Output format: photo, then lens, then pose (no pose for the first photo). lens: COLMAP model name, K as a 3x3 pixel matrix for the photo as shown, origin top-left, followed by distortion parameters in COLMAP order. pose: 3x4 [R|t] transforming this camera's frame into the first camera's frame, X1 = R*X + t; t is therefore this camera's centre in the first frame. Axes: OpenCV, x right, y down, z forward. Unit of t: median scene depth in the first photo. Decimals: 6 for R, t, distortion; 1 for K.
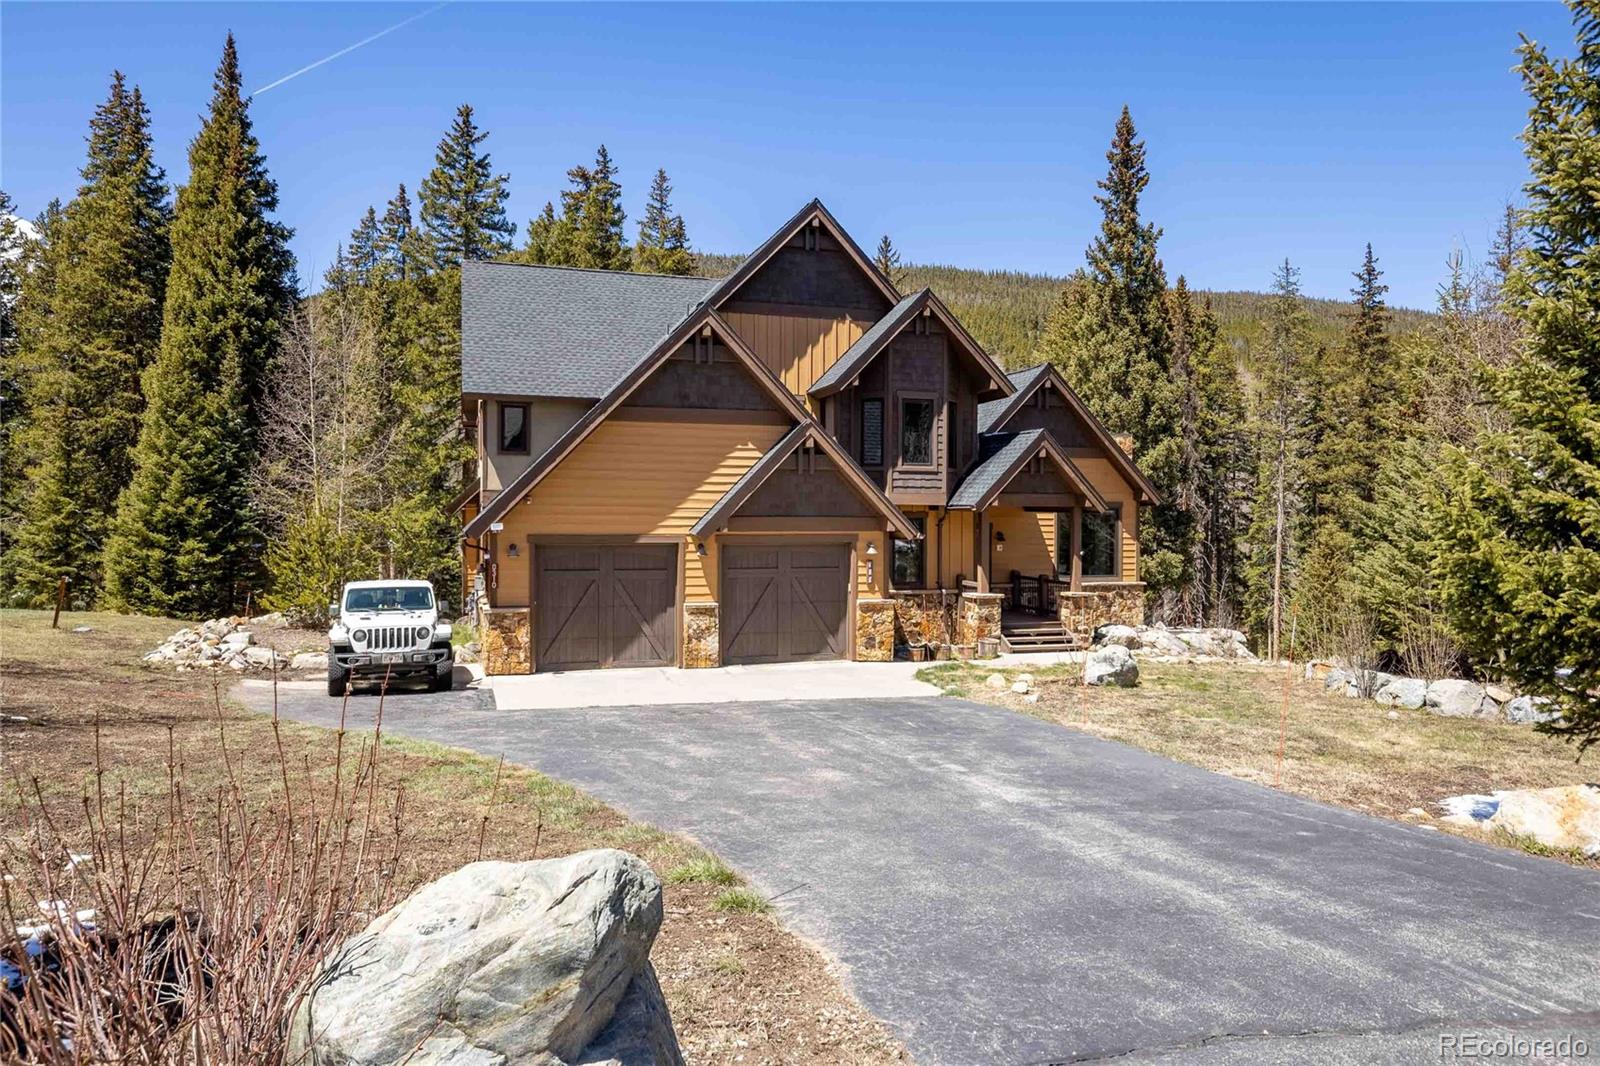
lens RADIAL K [[1181.8, 0, 800.1], [0, 1181.8, 556.2], [0, 0, 1]] dist [0.007068, -0.003978]
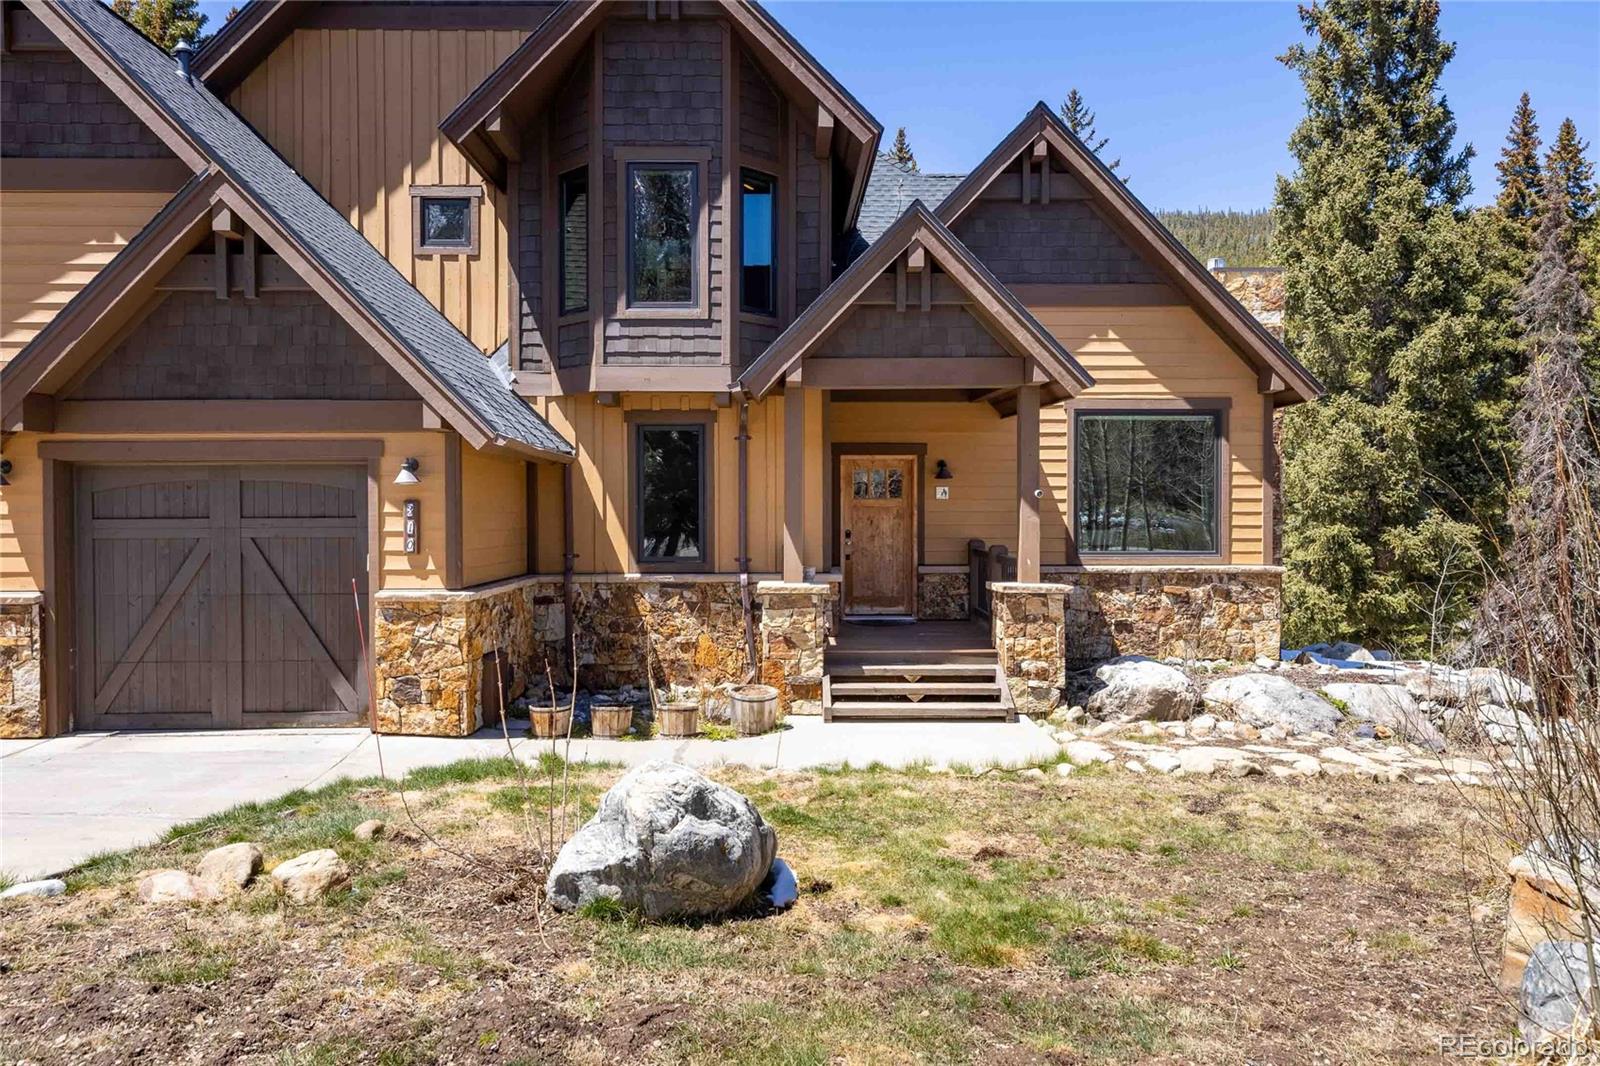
lens RADIAL K [[1181.8, 0, 800.1], [0, 1181.8, 556.2], [0, 0, 1]] dist [0.007068, -0.003978]
pose [[0.951322, 0.006068, -0.308138, 0.288172], [-0.004929, 0.999978, 0.004474, 0.018850], [0.308158, -0.002737, 0.951331, 0.559090]]
